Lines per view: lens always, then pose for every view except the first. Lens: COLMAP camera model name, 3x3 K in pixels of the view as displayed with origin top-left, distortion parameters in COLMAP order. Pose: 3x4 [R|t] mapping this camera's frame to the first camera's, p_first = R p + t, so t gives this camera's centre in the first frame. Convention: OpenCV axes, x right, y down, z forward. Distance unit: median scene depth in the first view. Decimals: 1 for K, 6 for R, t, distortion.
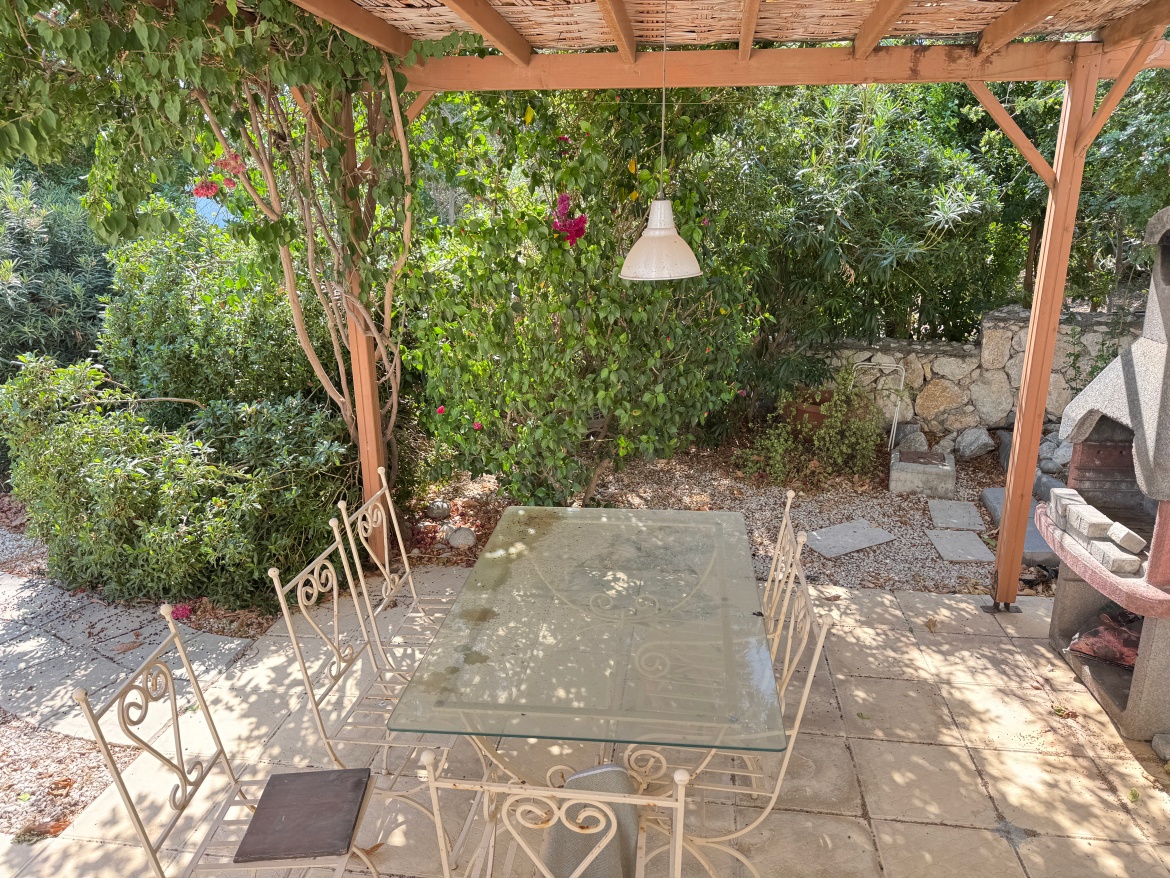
lens RADIAL K [[820.7, 0, 586.1], [0, 820.7, 443.3], [0, 0, 1]] dist [-0.012415, -0.002783]
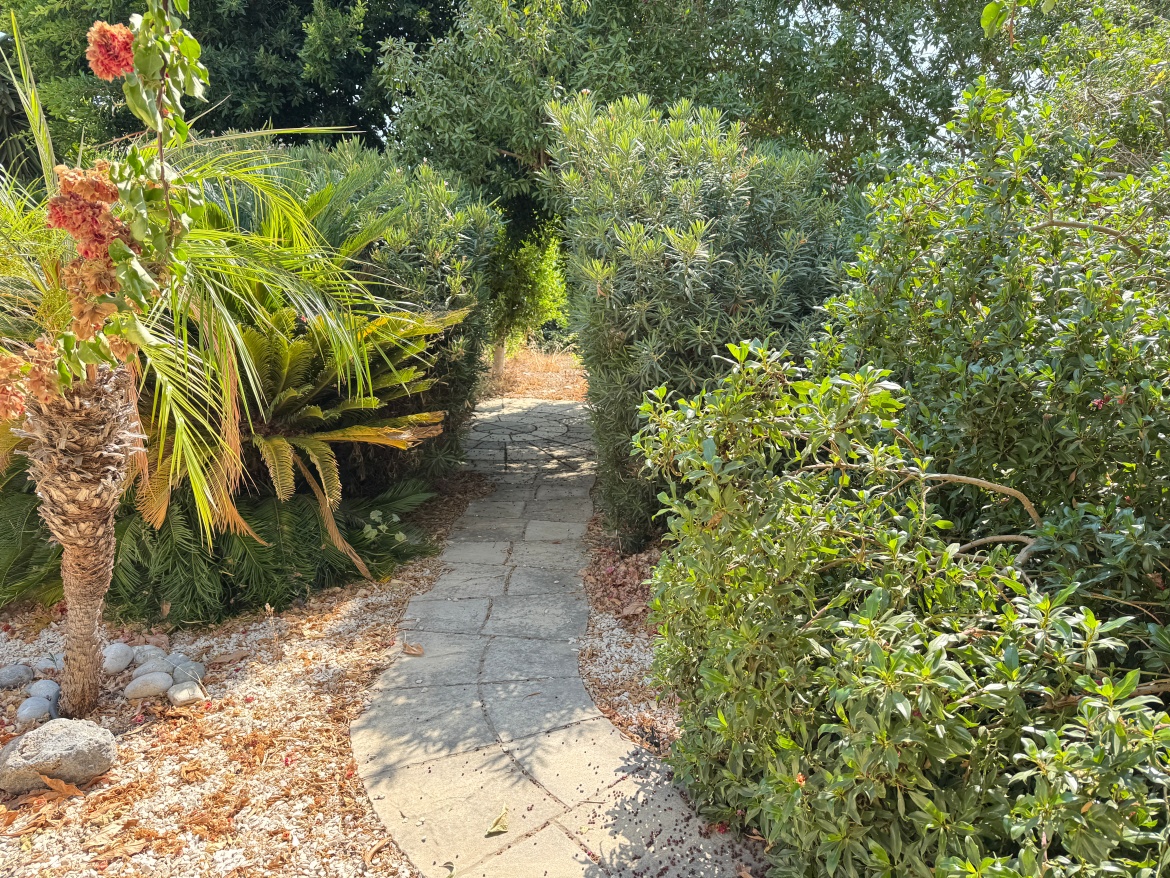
lens RADIAL K [[820.7, 0, 584.3], [0, 820.7, 438.9], [0, 0, 1]] dist [-0.012415, -0.002783]
pose [[0.778287, 0.144400, -0.611080, -0.352907], [-0.196515, 0.980324, -0.018633, -0.023176], [0.596365, 0.134588, 0.791350, 0.446664]]
